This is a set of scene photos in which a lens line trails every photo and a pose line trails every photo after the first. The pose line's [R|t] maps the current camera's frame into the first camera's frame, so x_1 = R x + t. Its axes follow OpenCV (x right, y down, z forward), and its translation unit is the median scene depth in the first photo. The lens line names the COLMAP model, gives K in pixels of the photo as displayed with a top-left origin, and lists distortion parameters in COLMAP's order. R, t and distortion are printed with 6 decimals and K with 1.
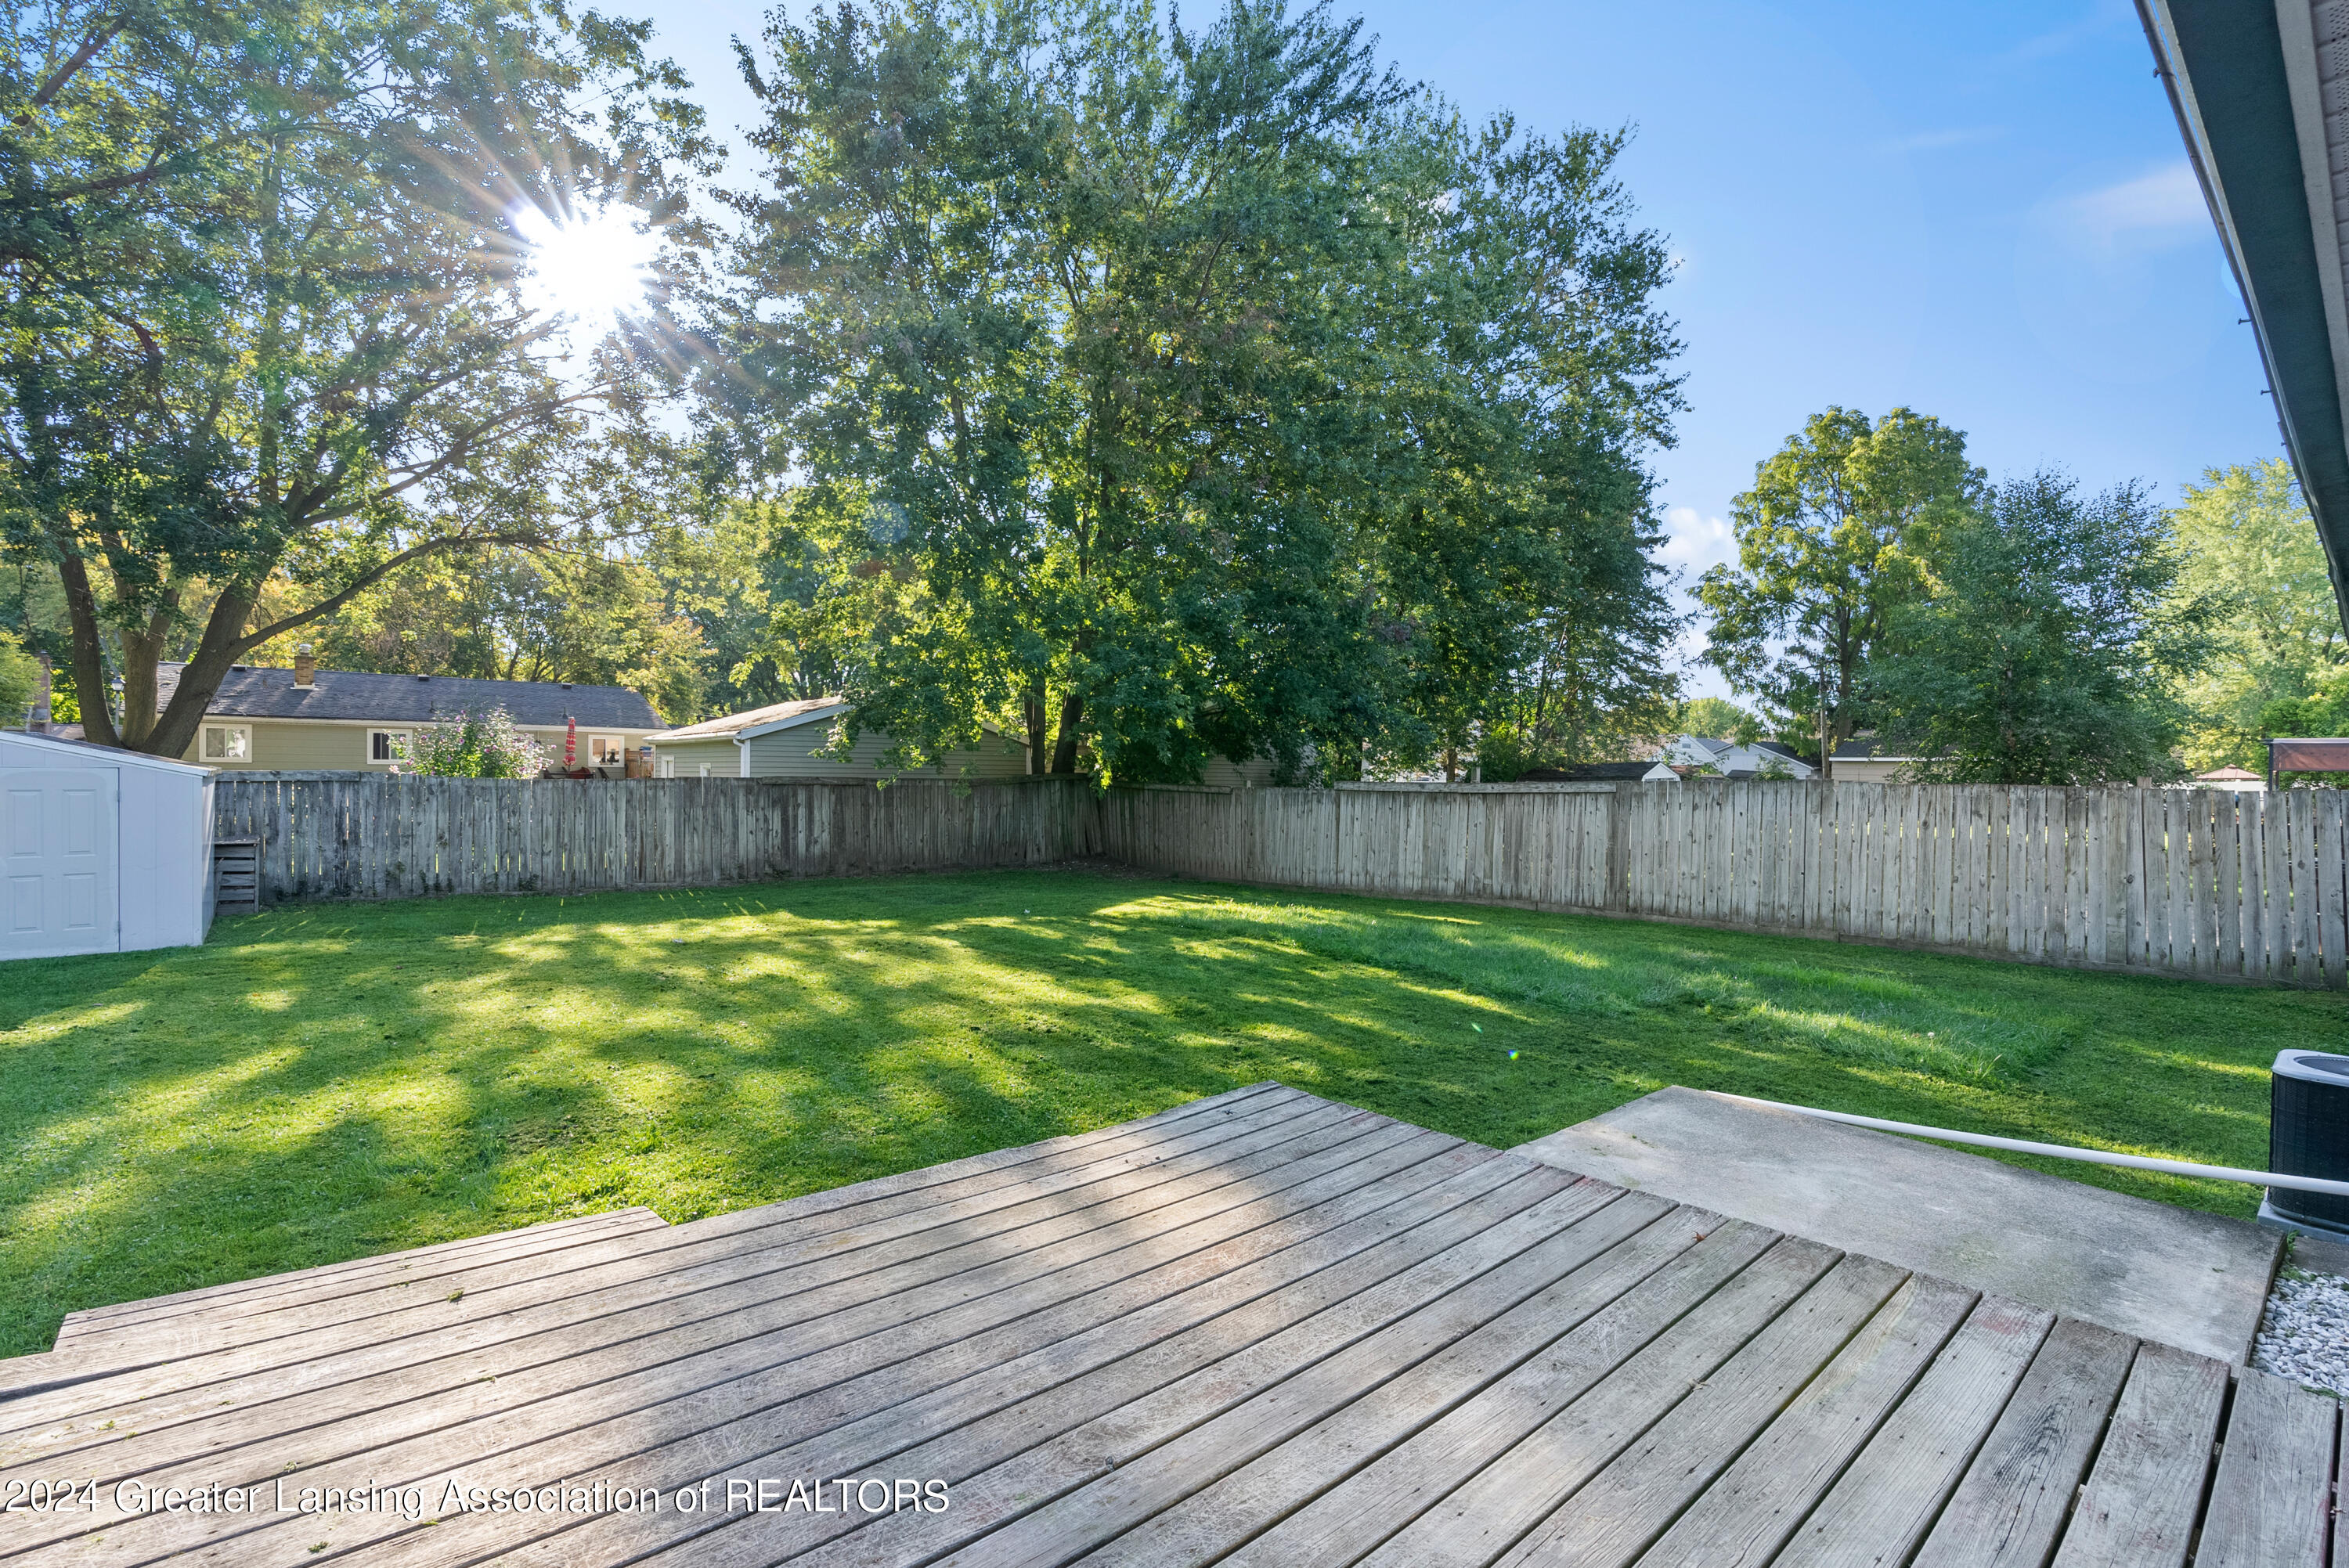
lens RADIAL K [[1061.9, 0, 1217.9], [0, 1061.9, 732.8], [0, 0, 1]] dist [-0.002556, -0.000588]
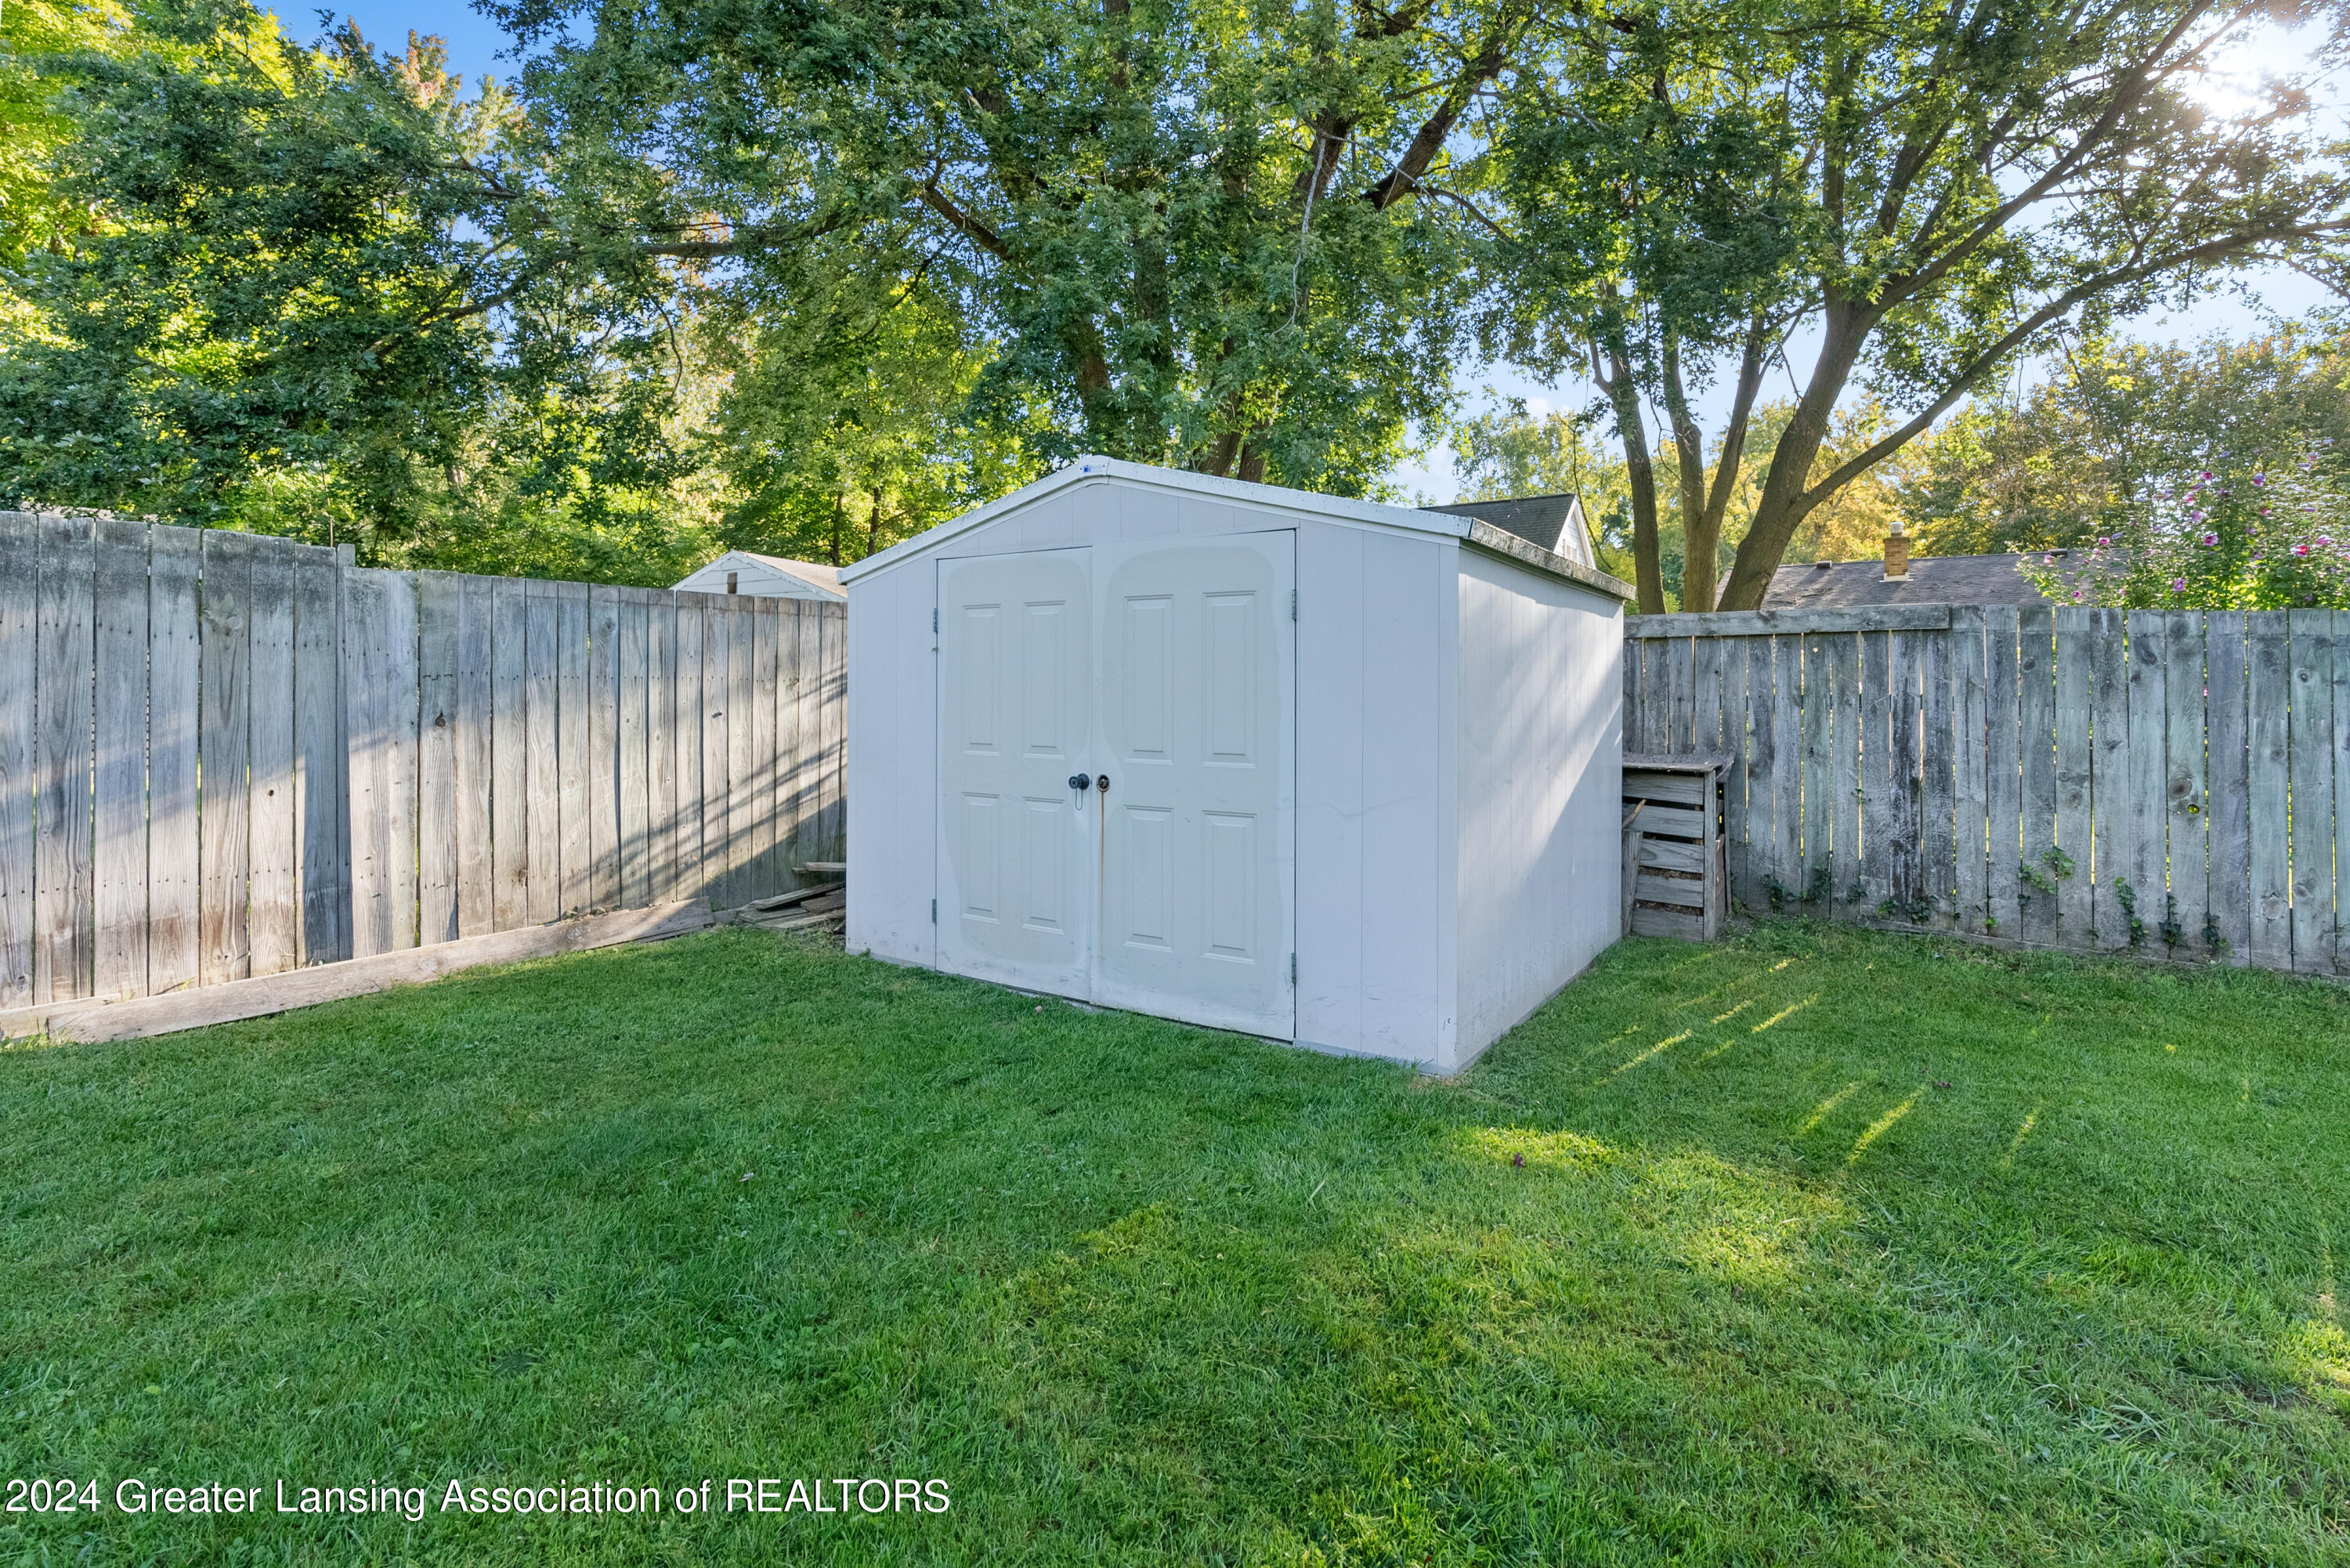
lens RADIAL K [[1062.4, 0, 1218.4], [0, 1062.4, 732.8], [0, 0, 1]] dist [-0.002556, -0.000588]
pose [[0.268521, 0.012000, -0.963199, -0.512202], [0.026471, 0.999453, 0.019831, 0.069628], [0.962910, -0.030822, 0.268056, 0.643633]]
